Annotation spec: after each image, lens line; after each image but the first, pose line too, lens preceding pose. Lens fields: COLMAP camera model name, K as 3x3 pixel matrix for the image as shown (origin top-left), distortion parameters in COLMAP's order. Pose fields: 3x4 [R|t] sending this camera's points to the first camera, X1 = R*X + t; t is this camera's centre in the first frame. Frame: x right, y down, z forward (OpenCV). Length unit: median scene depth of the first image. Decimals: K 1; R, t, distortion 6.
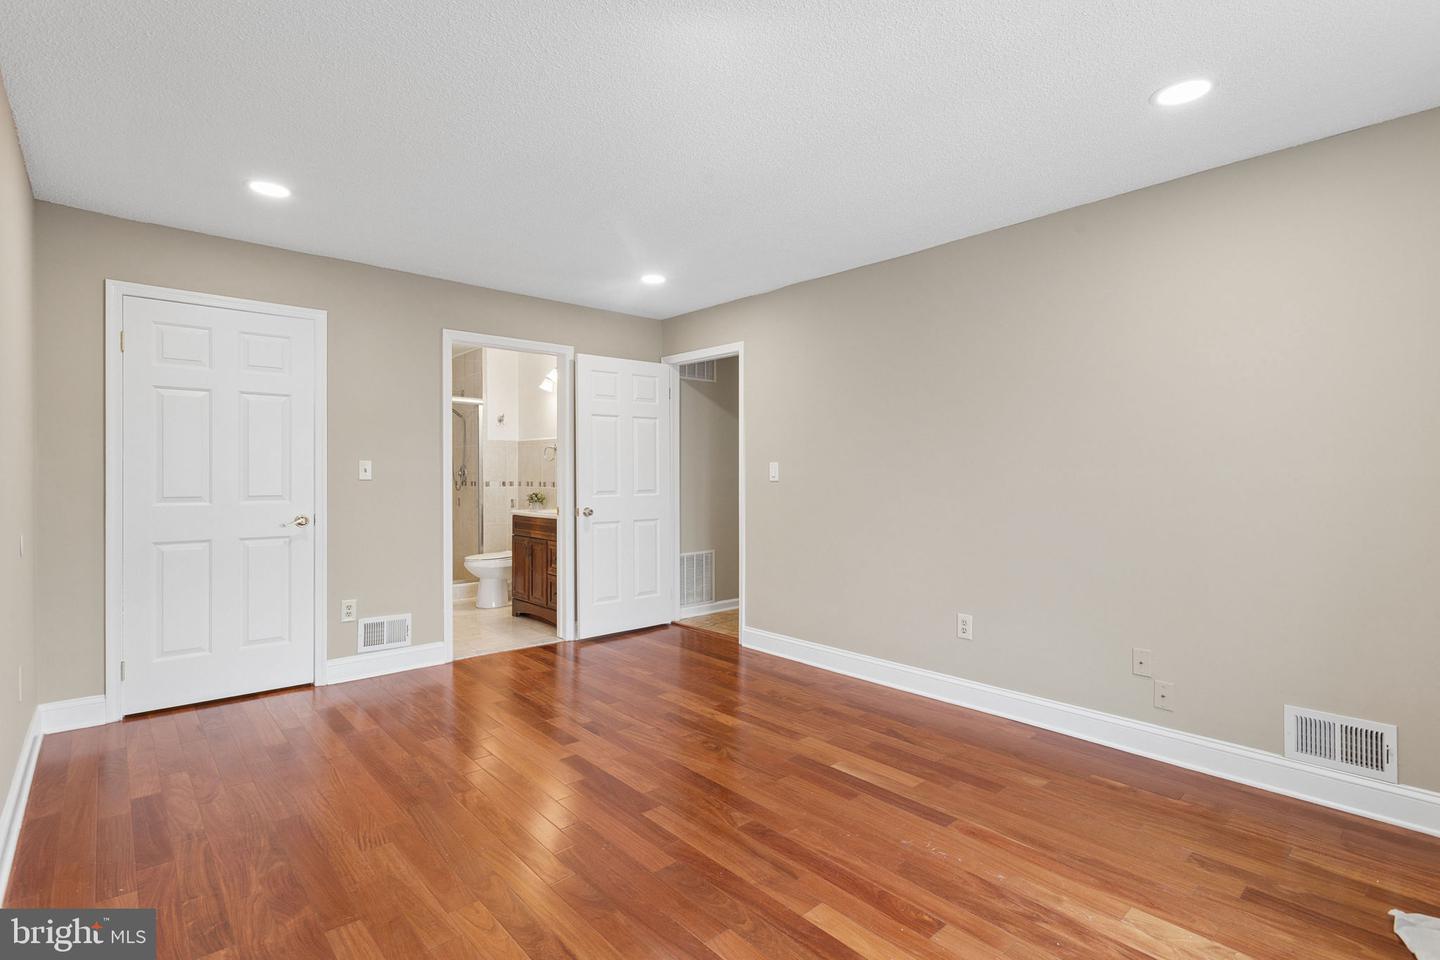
lens RADIAL K [[686.7, 0, 724.1], [0, 686.7, 468.8], [0, 0, 1]] dist [0.004764, 0.000207]
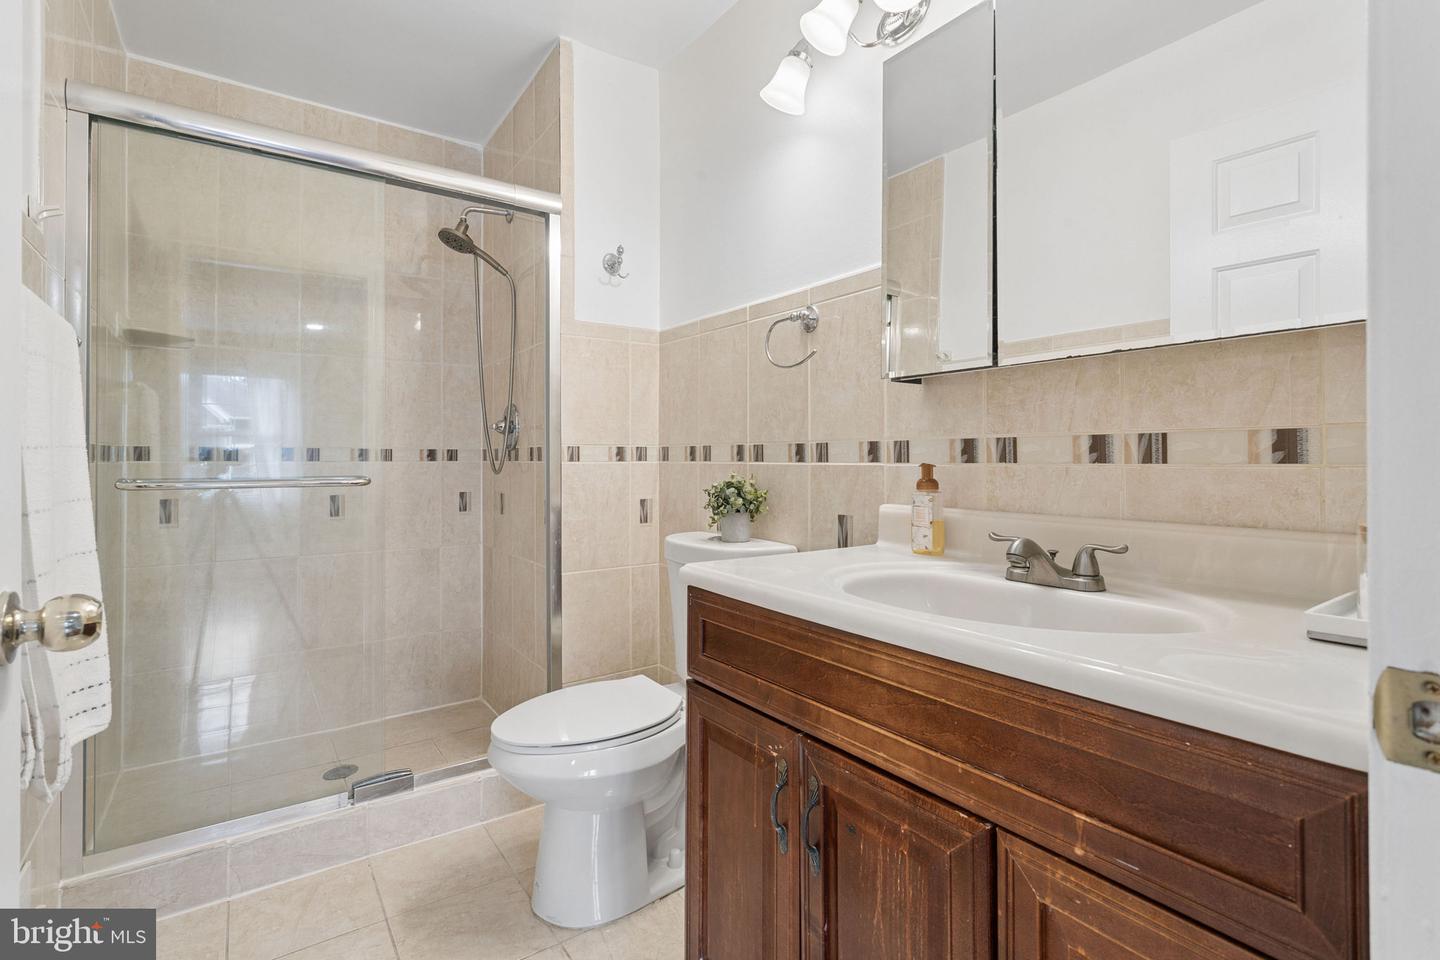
lens RADIAL K [[680.3, 0, 712.3], [0, 680.3, 456.3], [0, 0, 1]] dist [0.004549, 0.001457]
pose [[0.992374, 0.006022, -0.123117, -0.234816], [-0.006091, 0.999981, -0.000185, 0.023069], [0.123113, 0.000934, 0.992392, 0.674126]]
